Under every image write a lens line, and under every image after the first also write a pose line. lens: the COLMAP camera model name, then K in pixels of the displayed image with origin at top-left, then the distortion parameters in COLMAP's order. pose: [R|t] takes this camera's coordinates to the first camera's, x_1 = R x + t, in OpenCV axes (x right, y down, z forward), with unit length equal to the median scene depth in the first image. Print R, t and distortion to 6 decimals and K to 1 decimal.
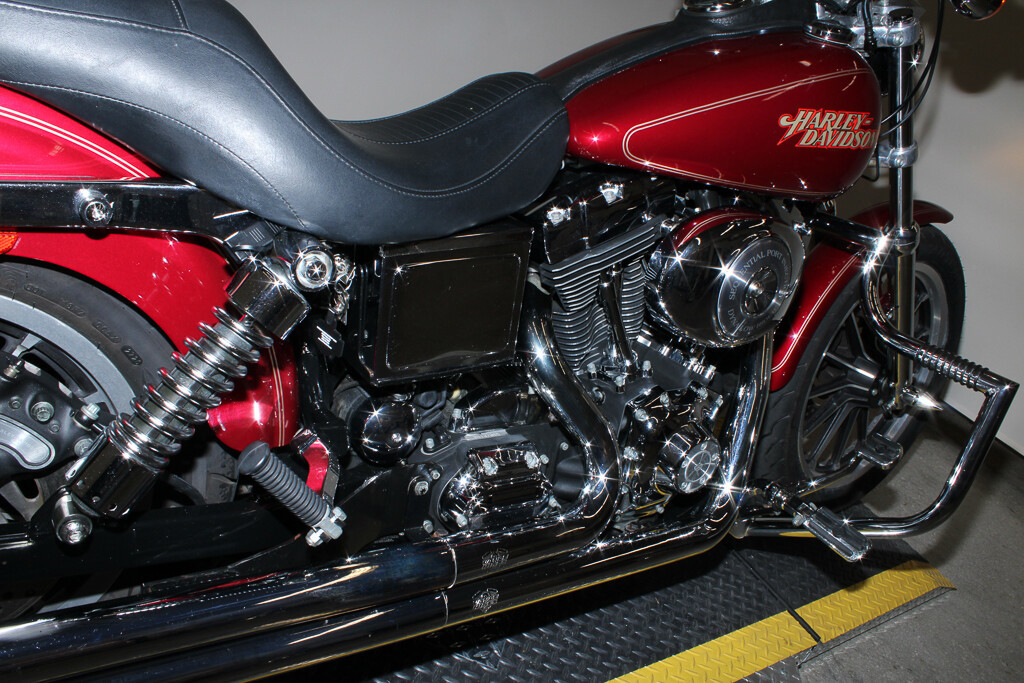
lens RADIAL K [[842.6, 0, 512.0], [0, 842.6, 341.5], [0, 0, 1]] dist [-0.177939, 0.147461]
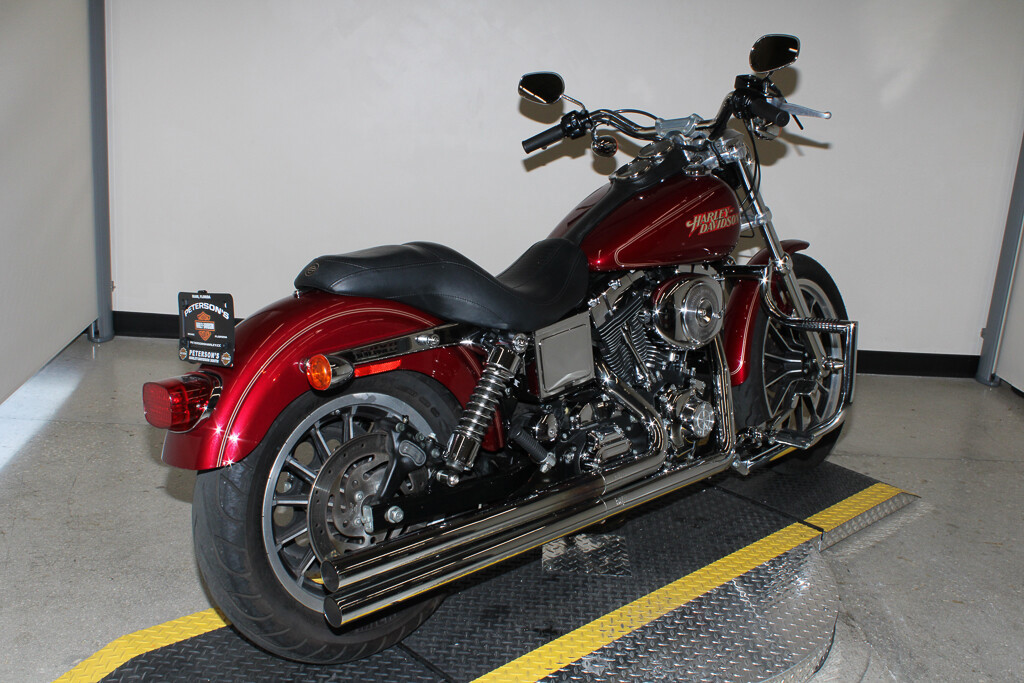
lens RADIAL K [[1099.4, 0, 512.0], [0, 1099.4, 341.5], [0, 0, 1]] dist [-0.143528, -0.003710]
pose [[0.954138, -0.274669, 0.119073, -0.428765], [0.291430, 0.943189, -0.159569, 0.269463], [-0.068480, 0.186952, 0.979979, -1.386580]]
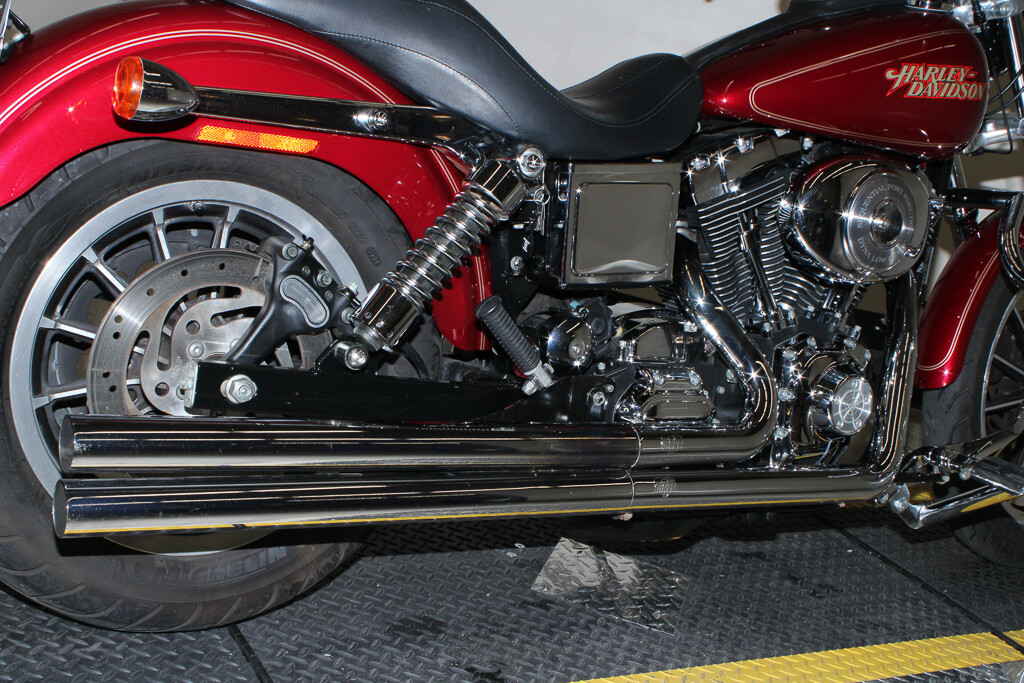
lens RADIAL K [[1359.3, 0, 512.0], [0, 1359.3, 341.5], [0, 0, 1]] dist [-0.121202, 0.256216]
pose [[0.997022, -0.064104, -0.042872, -0.132044], [0.052658, 0.972041, -0.228829, 0.479023], [0.056343, 0.225890, 0.972522, -0.744900]]
